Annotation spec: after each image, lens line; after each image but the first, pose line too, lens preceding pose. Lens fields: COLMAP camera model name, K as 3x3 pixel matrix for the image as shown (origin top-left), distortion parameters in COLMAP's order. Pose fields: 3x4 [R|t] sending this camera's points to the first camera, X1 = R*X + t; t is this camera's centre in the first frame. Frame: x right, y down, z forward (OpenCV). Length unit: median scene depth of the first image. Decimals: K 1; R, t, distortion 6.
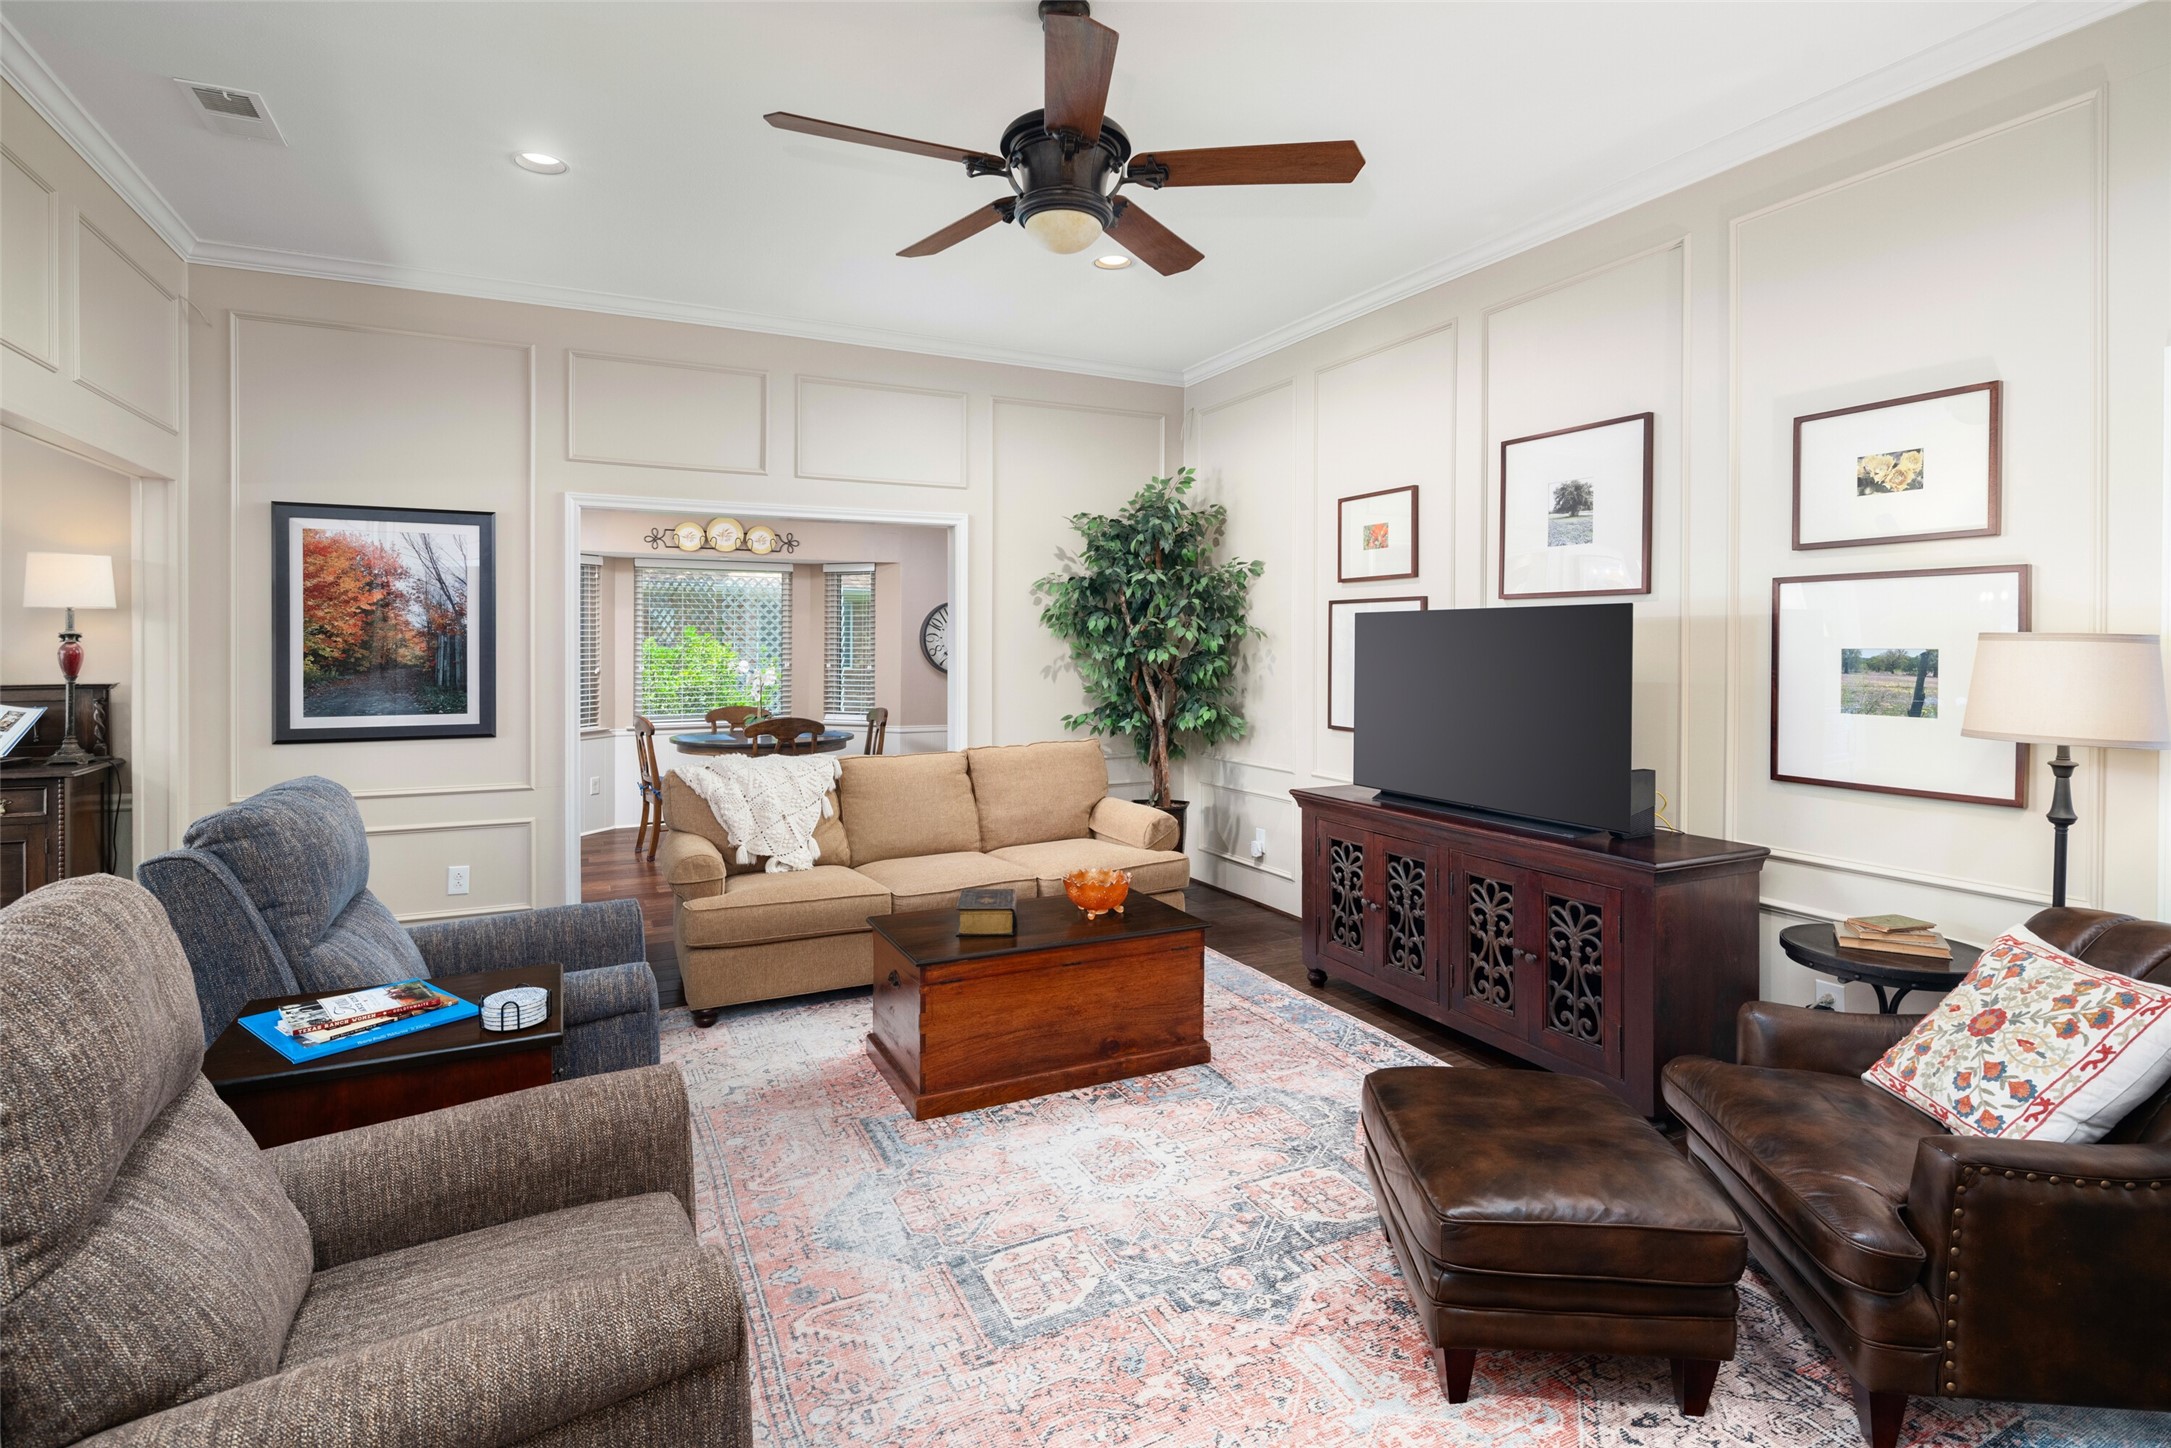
lens RADIAL K [[1056.6, 0, 1078.9], [0, 1056.6, 649.6], [0, 0, 1]] dist [0.002235, -0.000397]
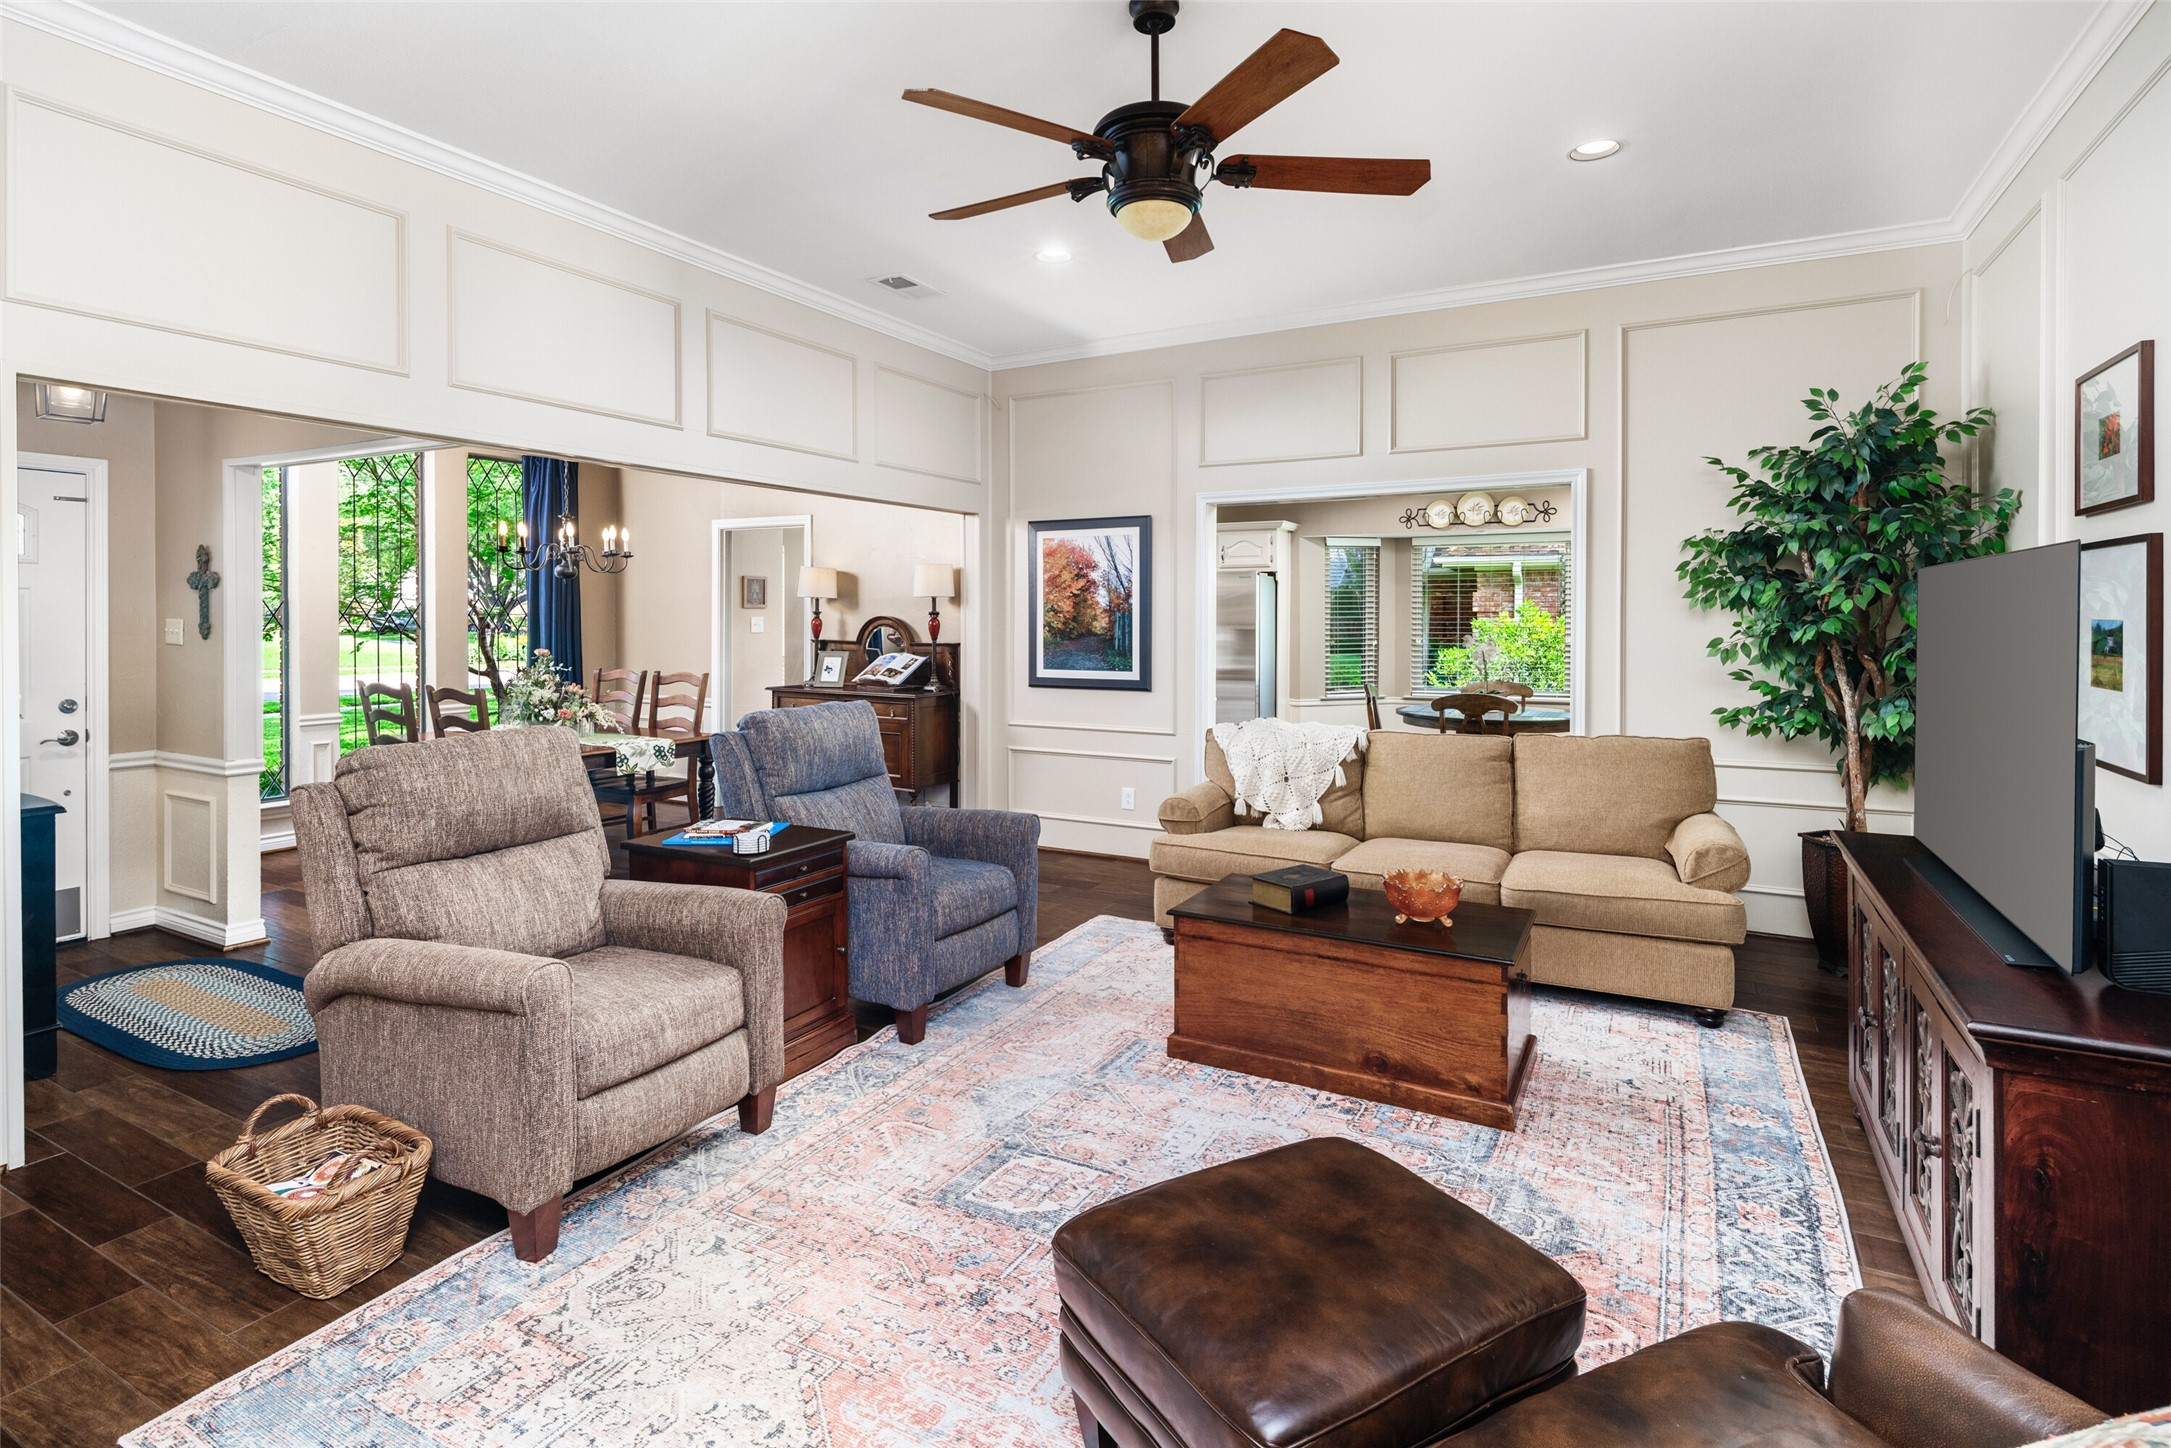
lens RADIAL K [[1066.3, 0, 1093.4], [0, 1066.3, 622.6], [0, 0, 1]] dist [0.000449, -0.000809]
pose [[0.579213, 0.001825, -0.815174, 0.515181], [-0.003183, 0.999995, -0.000023, 0.000023], [0.815170, 0.002608, 0.579216, 0.223027]]
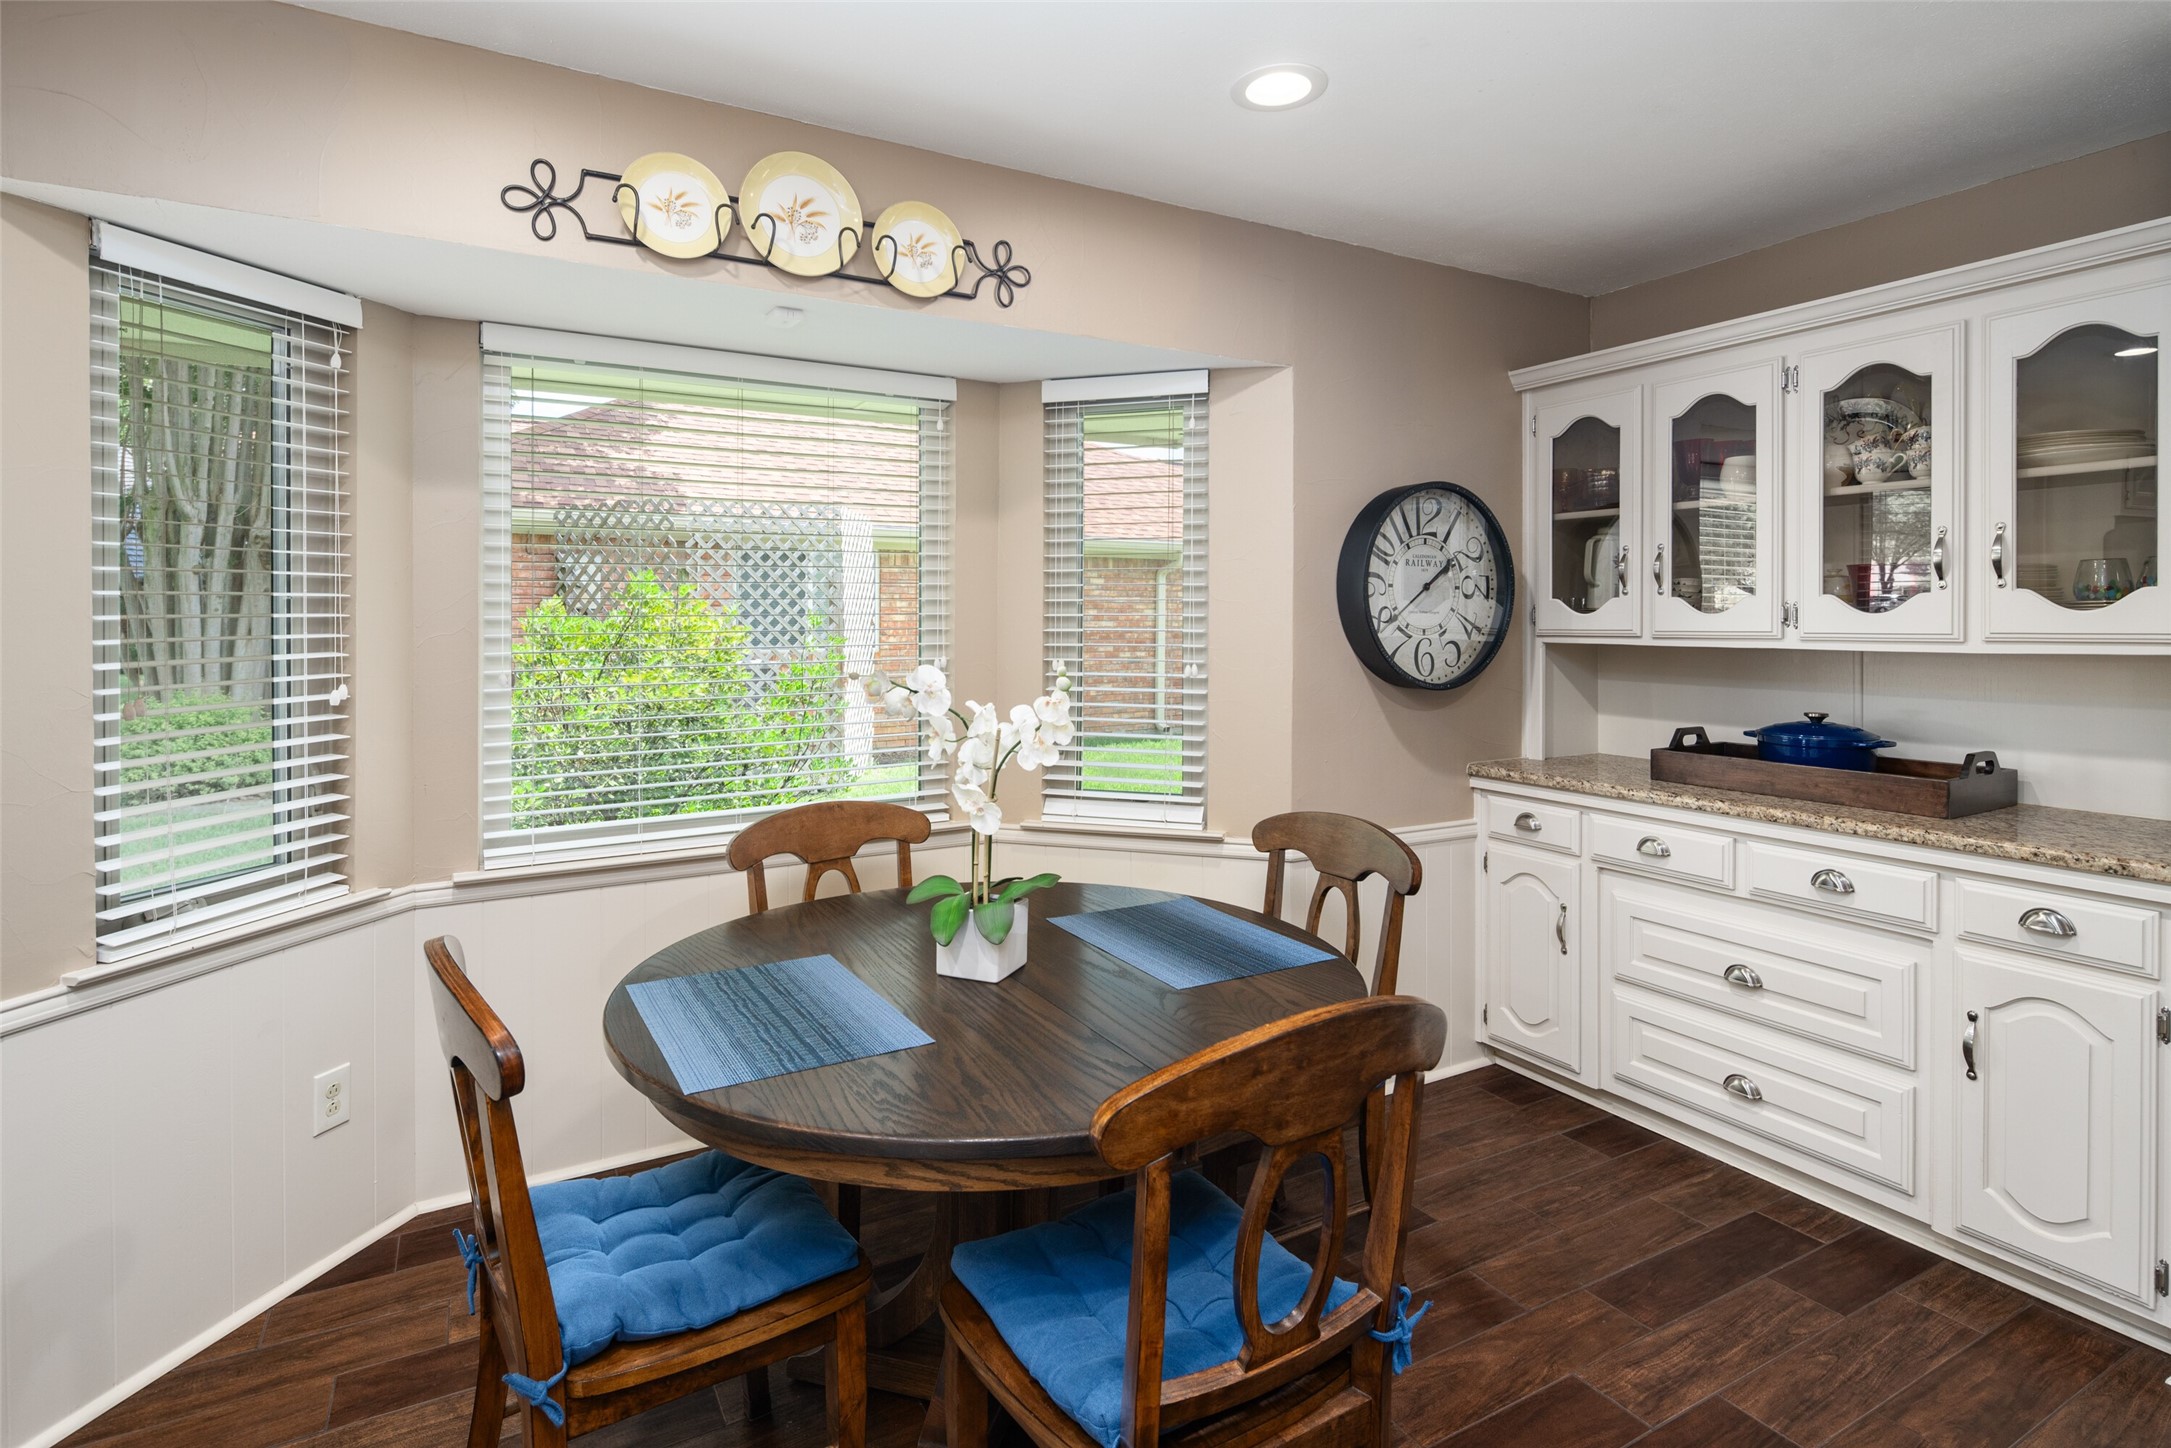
lens RADIAL K [[1047.8, 0, 1079.5], [0, 1047.8, 615.6], [0, 0, 1]] dist [0.001208, -0.002019]
pose [[0.998659, -0.004226, 0.051592, -0.504801], [0.004841, 0.999919, -0.011808, 0.005855], [-0.051538, 0.012042, 0.998598, 1.315565]]
